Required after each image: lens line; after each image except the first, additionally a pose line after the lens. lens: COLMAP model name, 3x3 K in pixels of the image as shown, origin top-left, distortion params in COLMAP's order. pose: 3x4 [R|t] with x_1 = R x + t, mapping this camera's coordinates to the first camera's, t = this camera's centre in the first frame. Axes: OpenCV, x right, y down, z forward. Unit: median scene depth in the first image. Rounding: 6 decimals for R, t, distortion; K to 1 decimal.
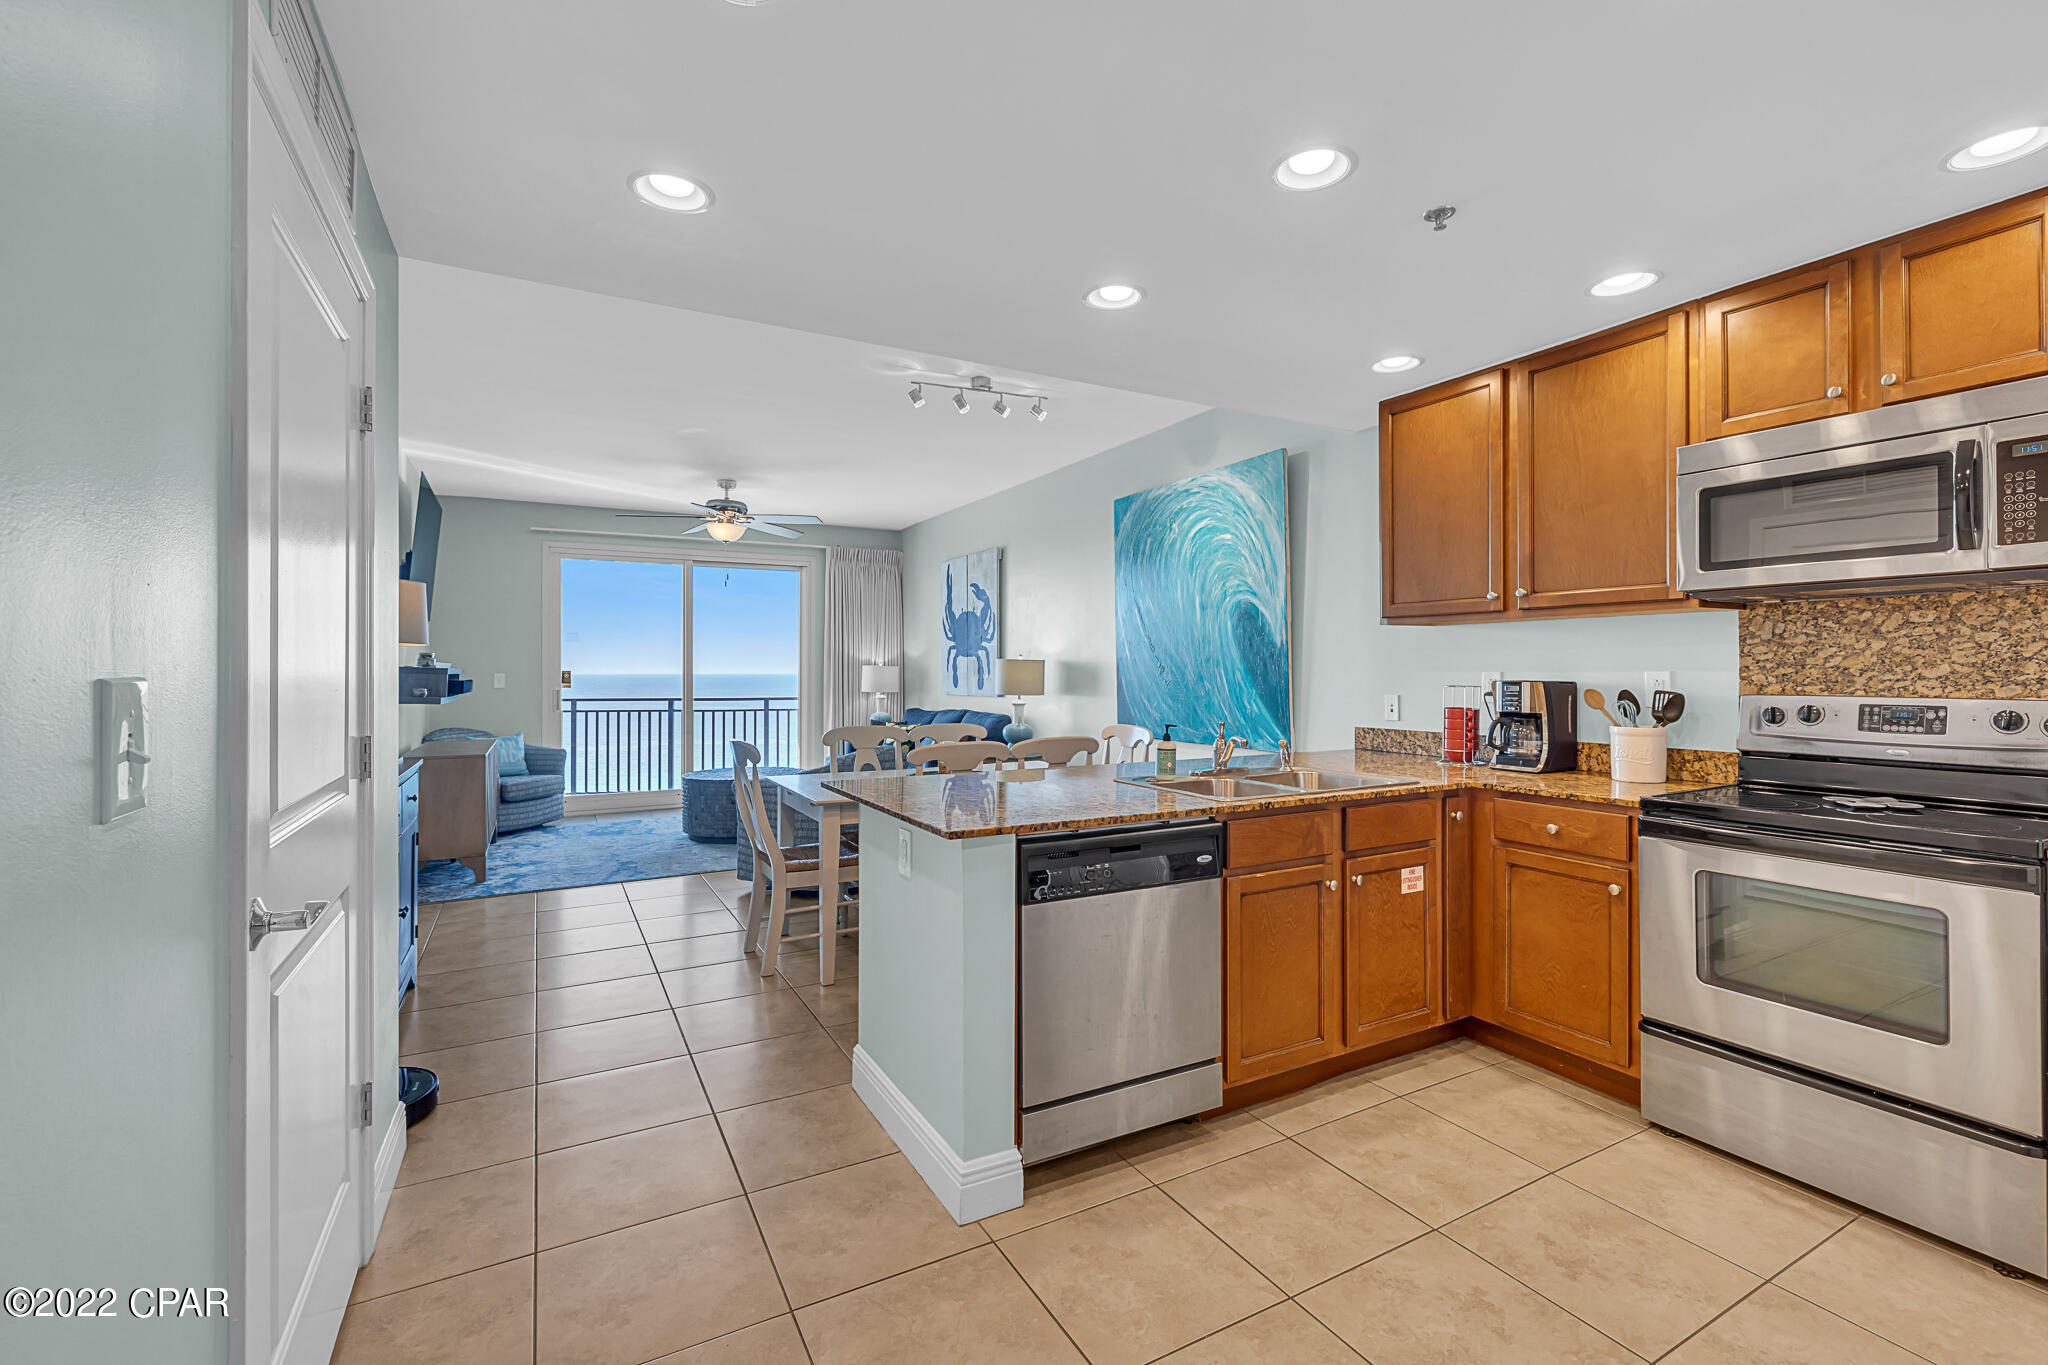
lens RADIAL K [[883.3, 0, 1024.8], [0, 883.3, 668.6], [0, 0, 1]] dist [-0.002876, -0.000124]
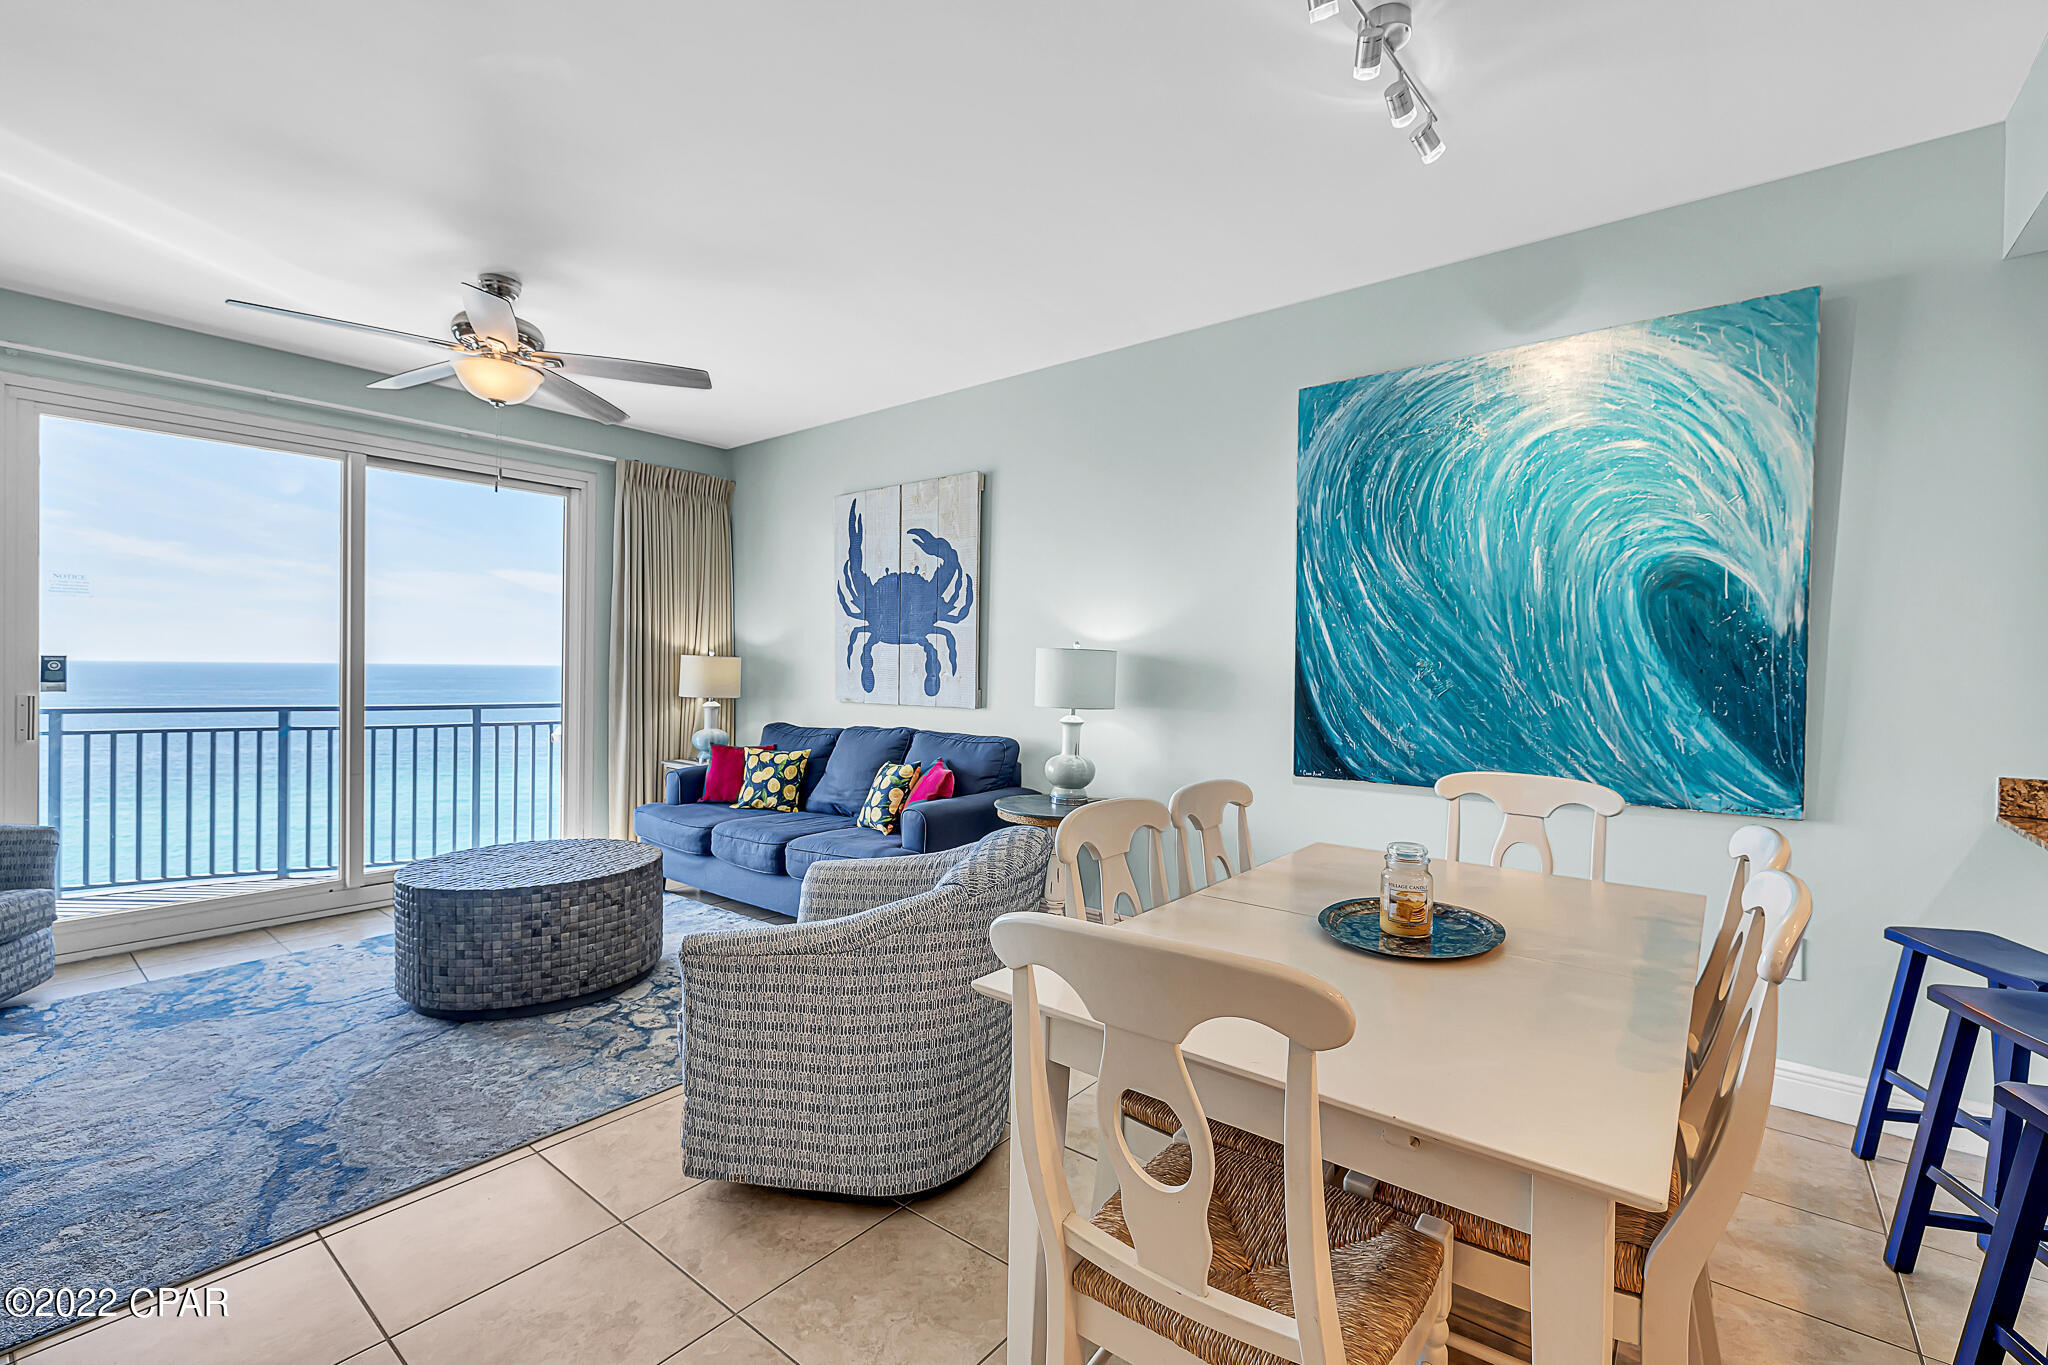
lens RADIAL K [[876.9, 0, 1021.2], [0, 876.9, 674.3], [0, 0, 1]] dist [-0.002980, 0.000088]
pose [[0.924733, 0.008690, 0.380517, -0.367315], [-0.013223, 0.999869, 0.009300, 0.002112], [-0.380386, -0.013631, 0.924727, 0.623607]]
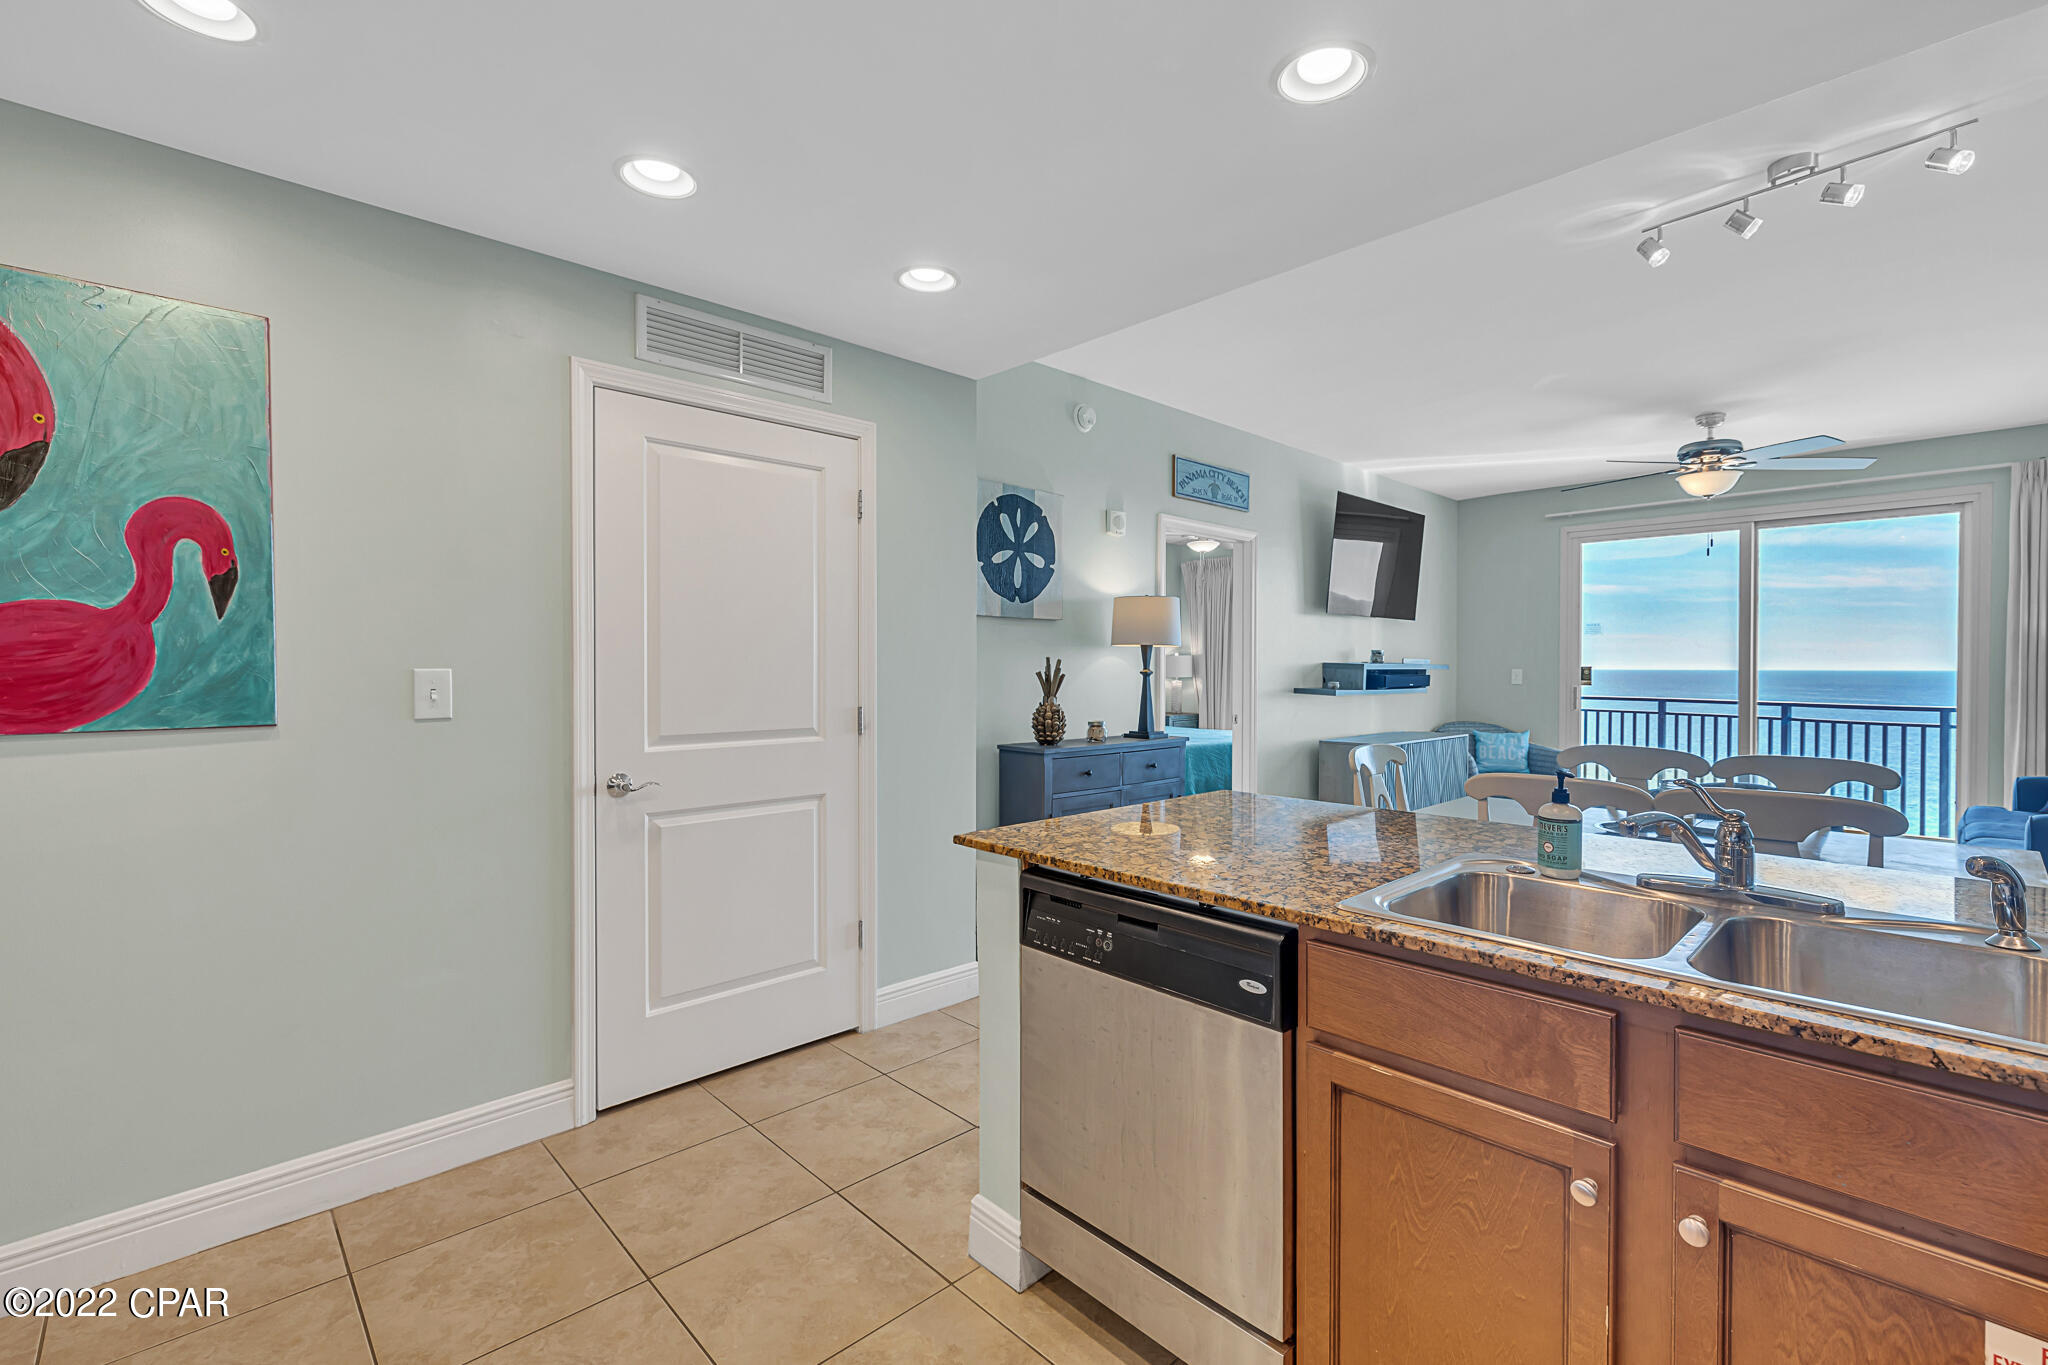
lens RADIAL K [[899.4, 0, 1031.0], [0, 899.4, 674.5], [0, 0, 1]] dist [-0.003611, 0.000003]
pose [[0.260394, 0.011633, -0.965432, 0.369935], [-0.000123, 0.999928, 0.012015, -0.000586], [0.965502, -0.003010, 0.260377, 0.349298]]
